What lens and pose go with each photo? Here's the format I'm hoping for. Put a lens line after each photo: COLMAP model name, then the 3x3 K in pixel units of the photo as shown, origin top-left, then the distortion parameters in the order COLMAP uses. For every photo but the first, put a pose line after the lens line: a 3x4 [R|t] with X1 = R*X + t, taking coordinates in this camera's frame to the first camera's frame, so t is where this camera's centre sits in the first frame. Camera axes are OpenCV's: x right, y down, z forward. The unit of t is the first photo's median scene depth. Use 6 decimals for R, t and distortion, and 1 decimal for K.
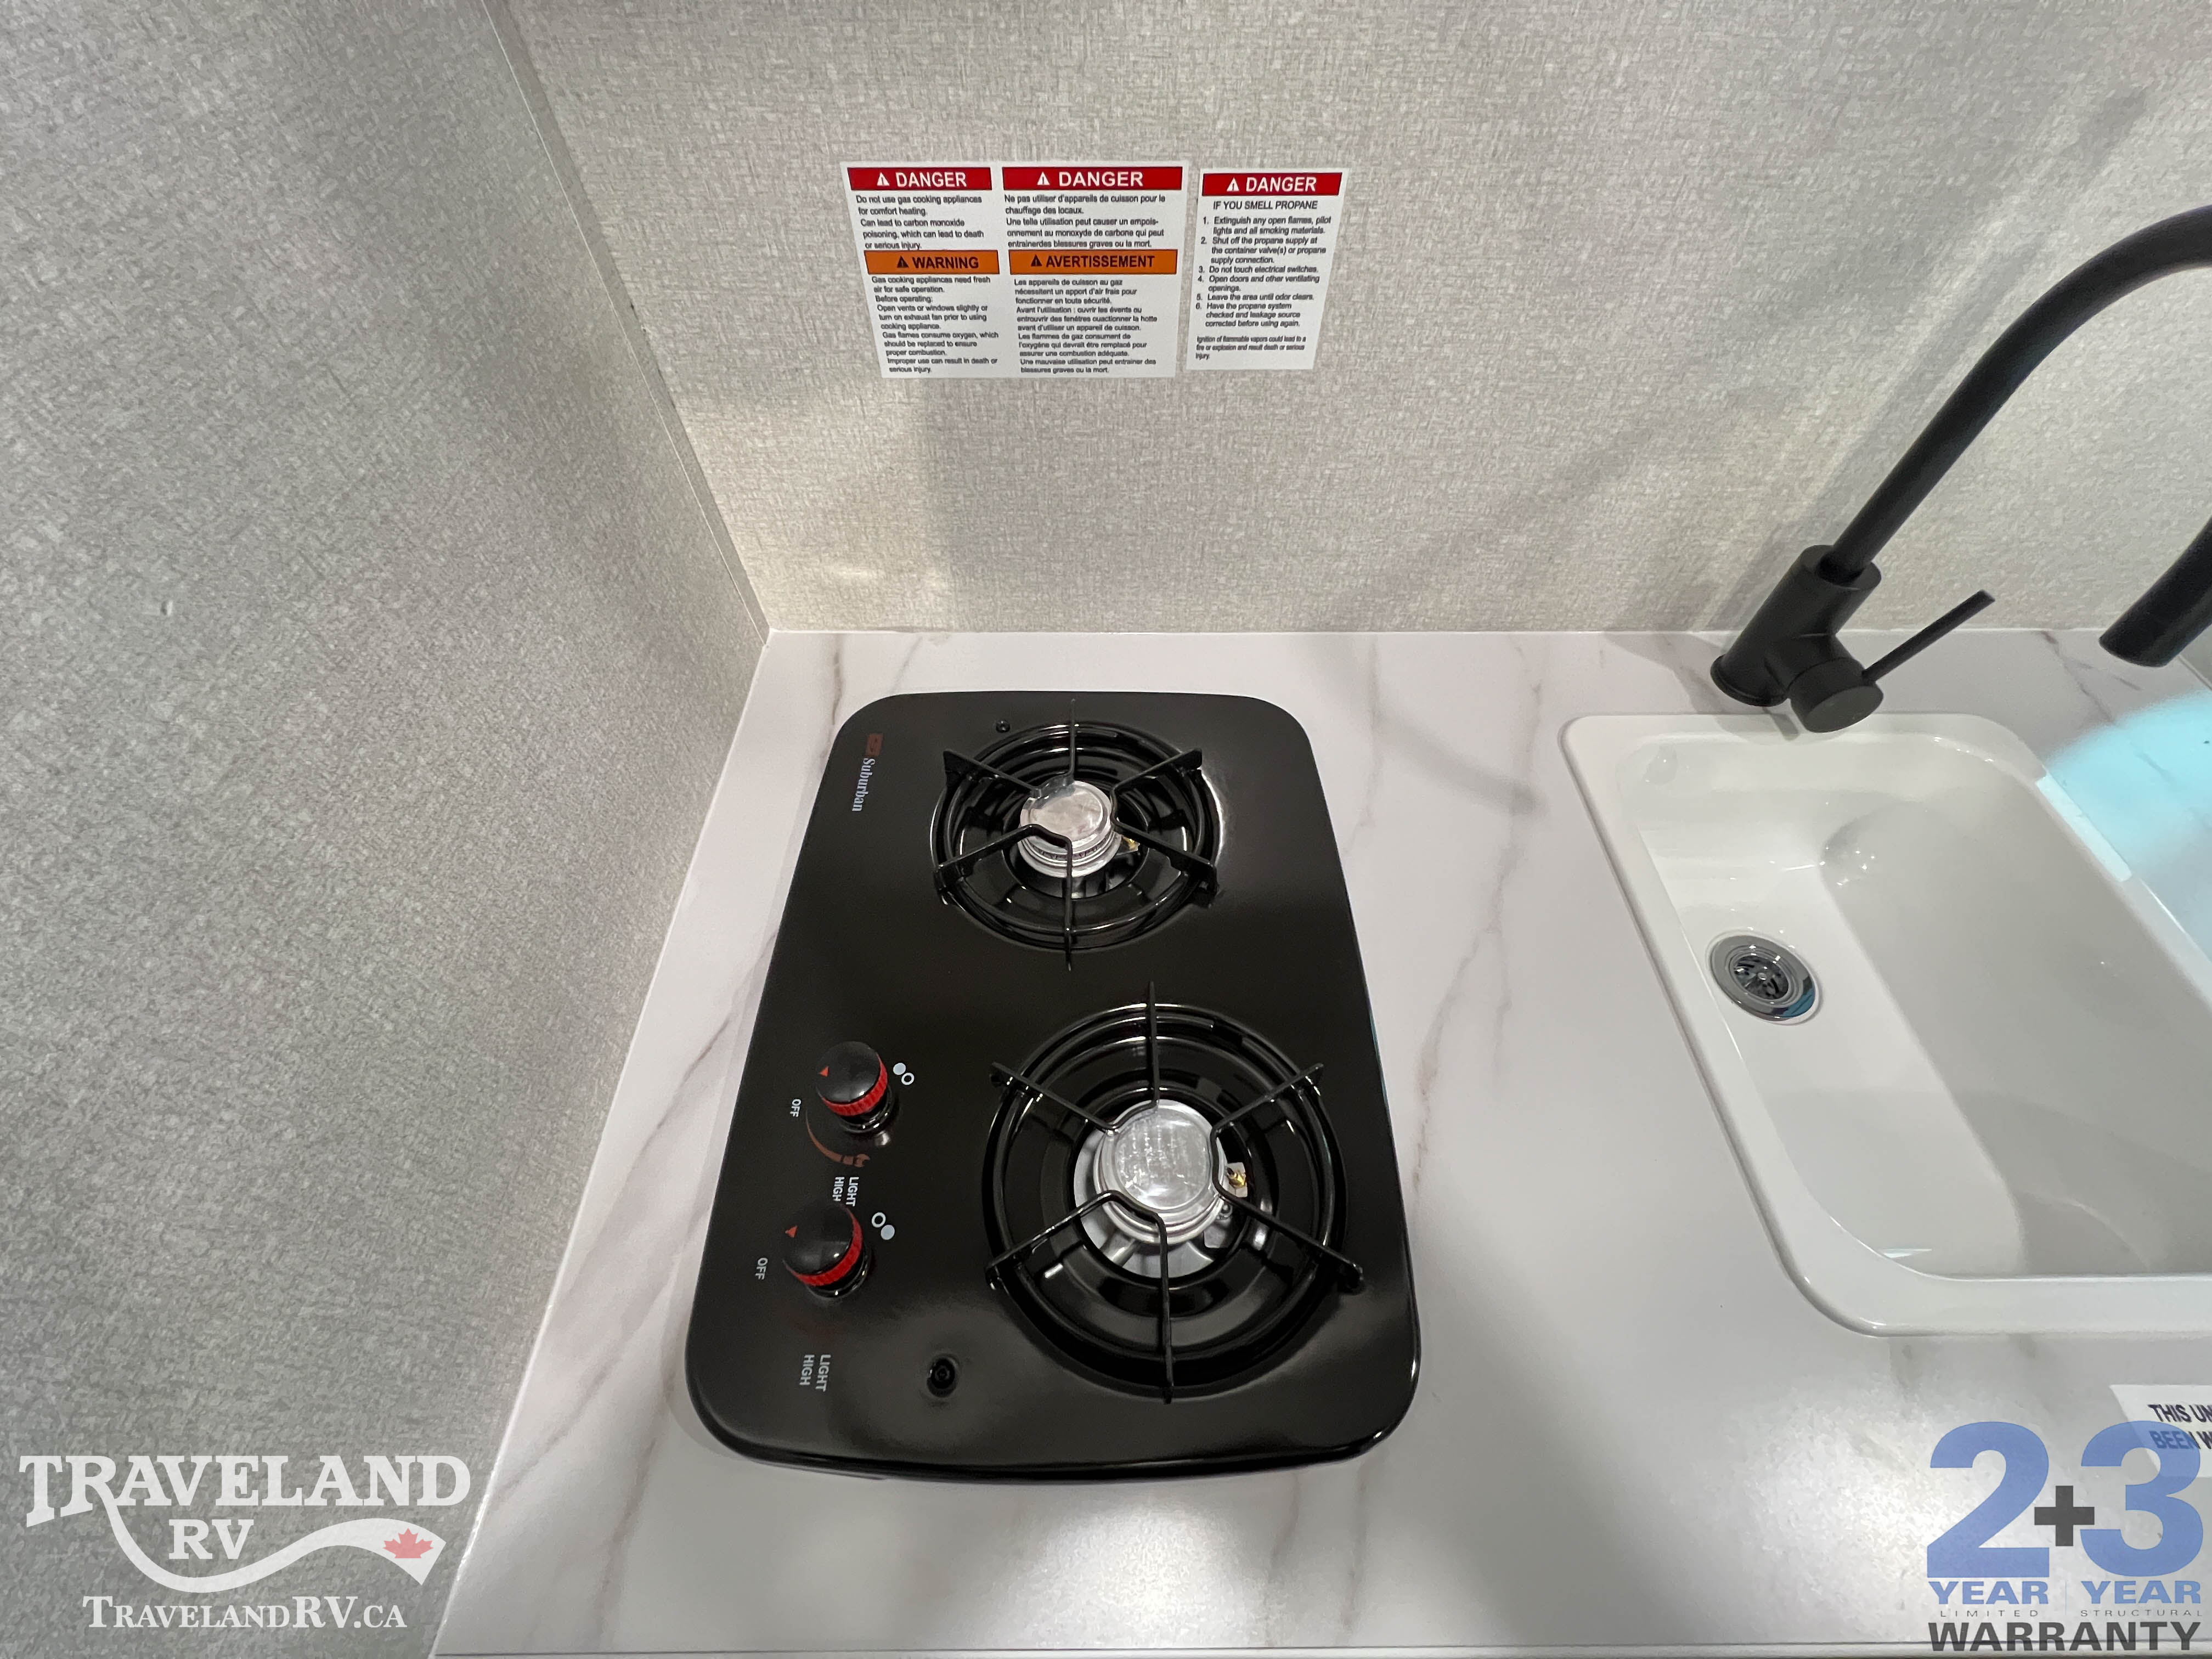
lens RADIAL K [[881.2, 0, 1104.8], [0, 881.2, 827.1], [0, 0, 1]] dist [-0.001158, 0.000458]
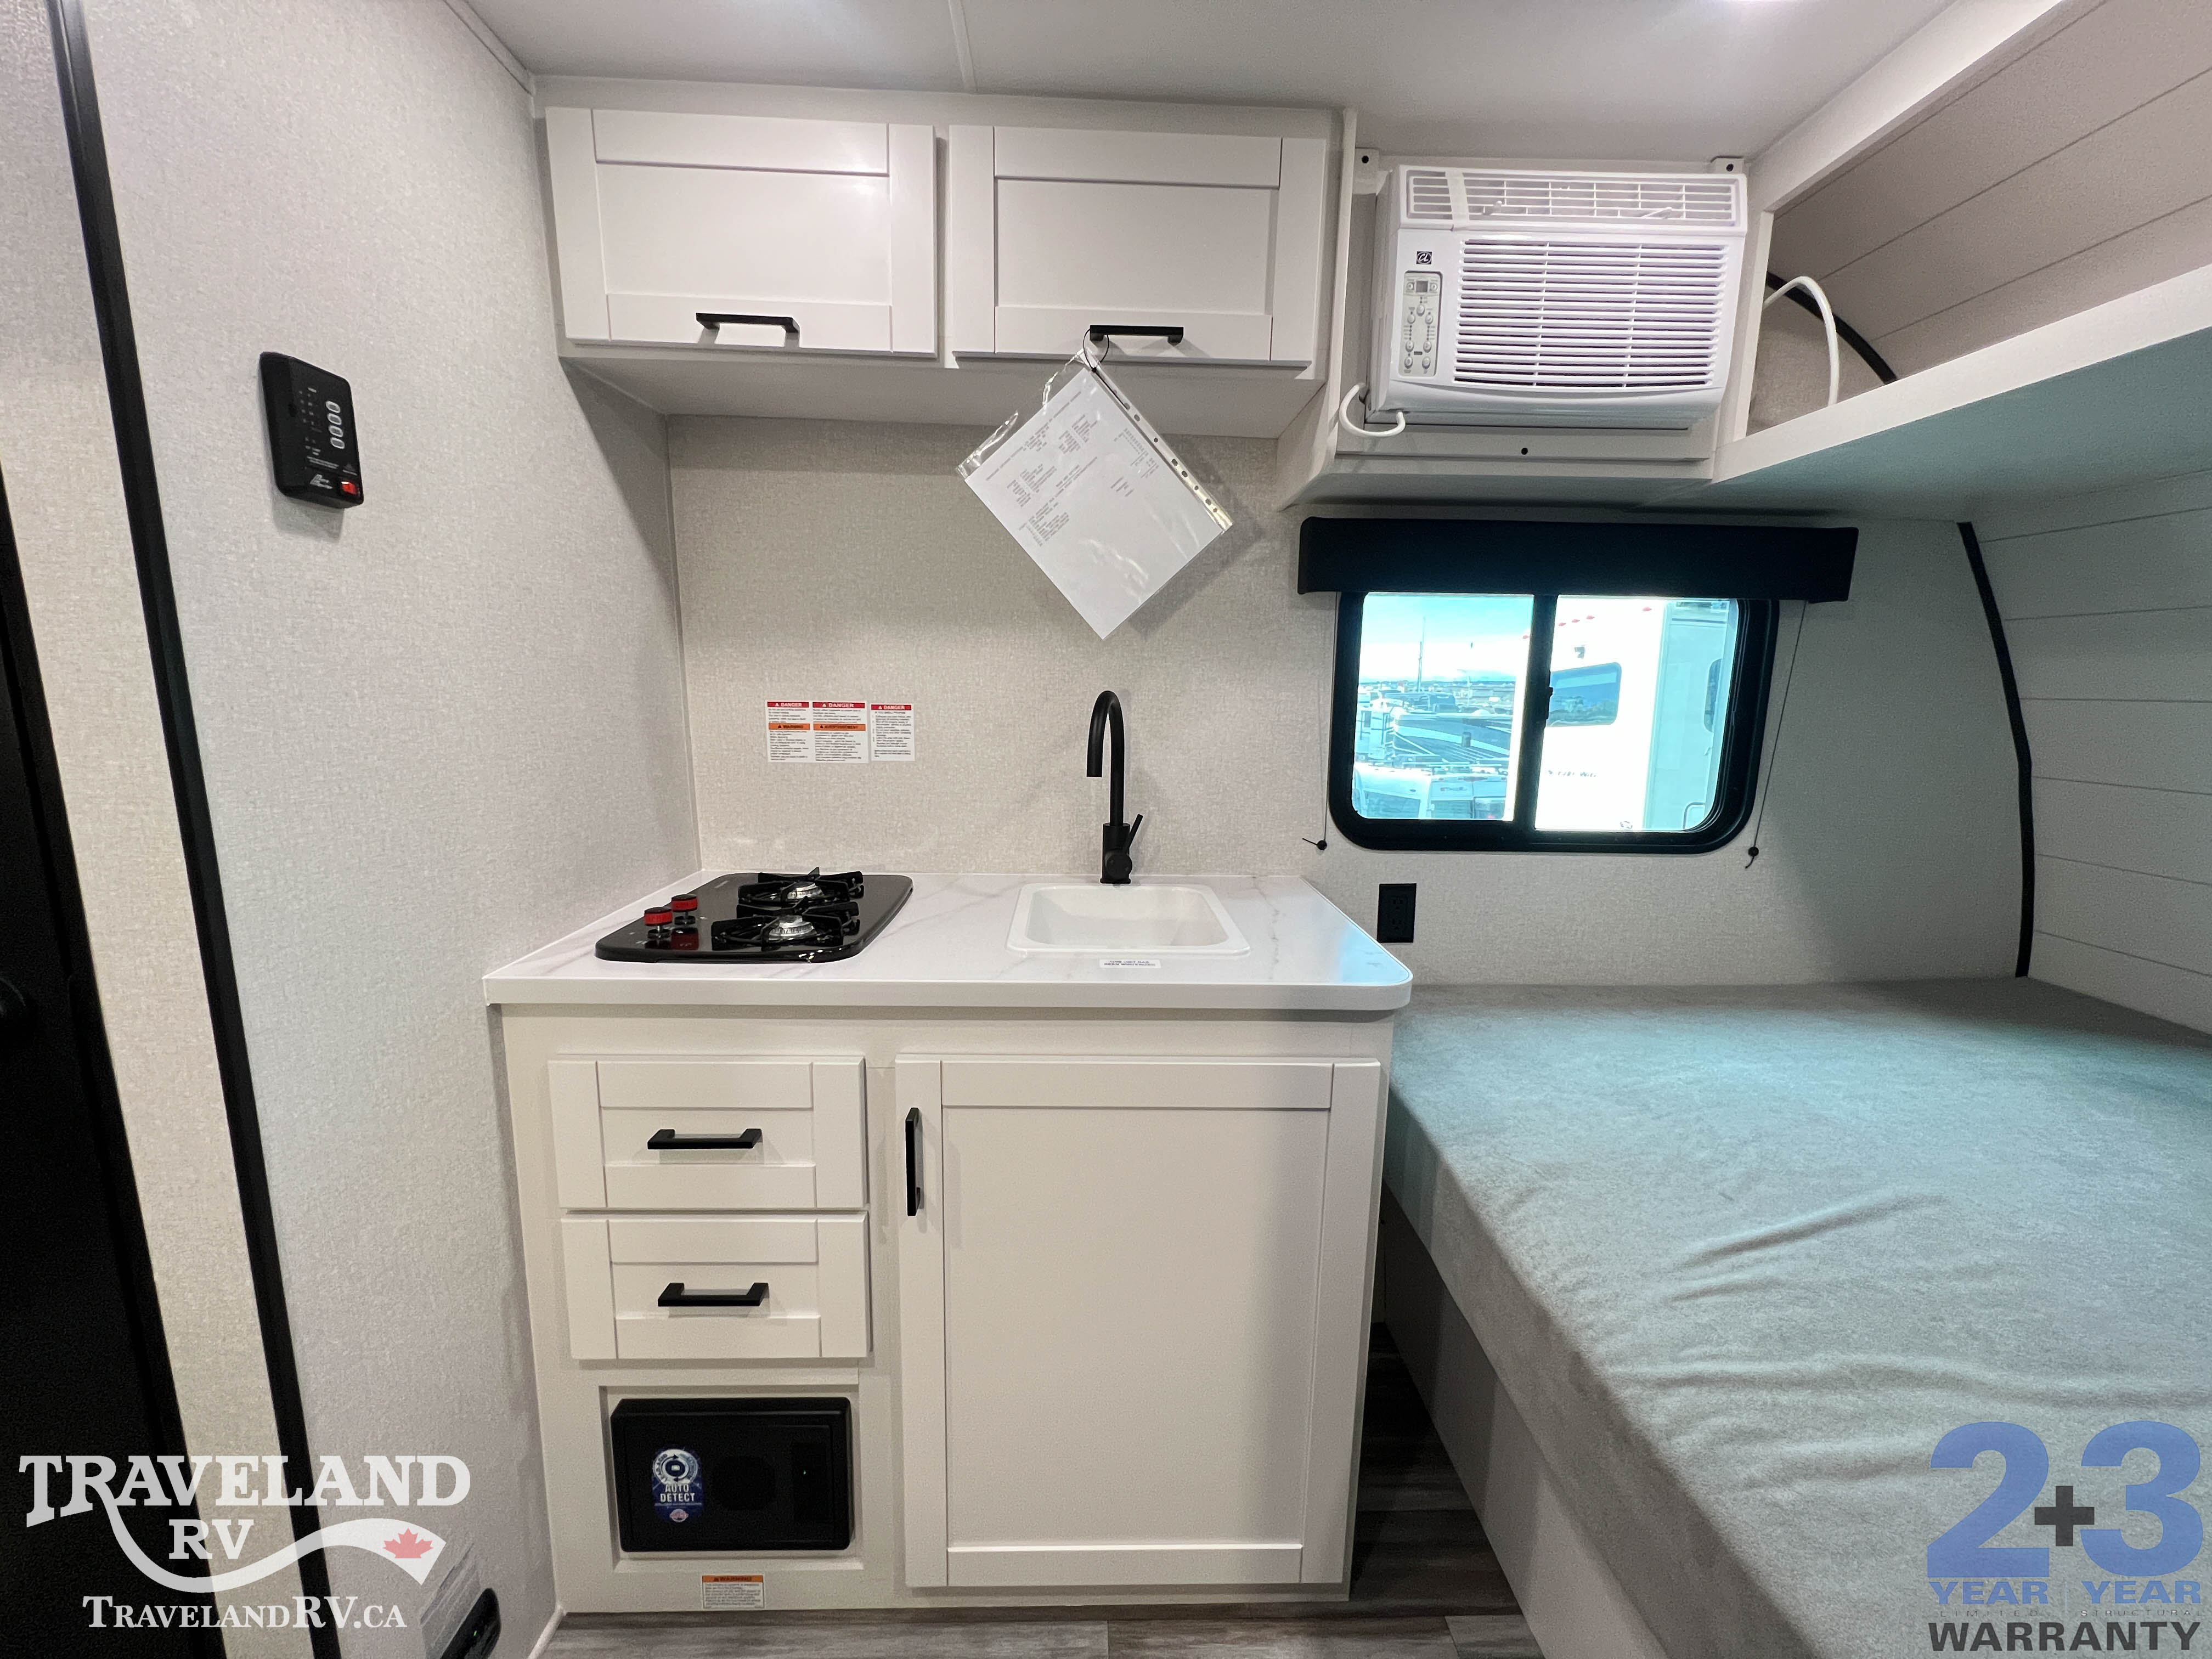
lens RADIAL K [[881.2, 0, 1102.2], [0, 881.2, 825.4], [0, 0, 1]] dist [-0.001158, 0.000458]
pose [[0.999748, 0.011645, 0.019212, 0.847073], [0.005005, 0.718218, -0.695800, 1.773843], [-0.021900, 0.695721, 0.717979, -1.032778]]
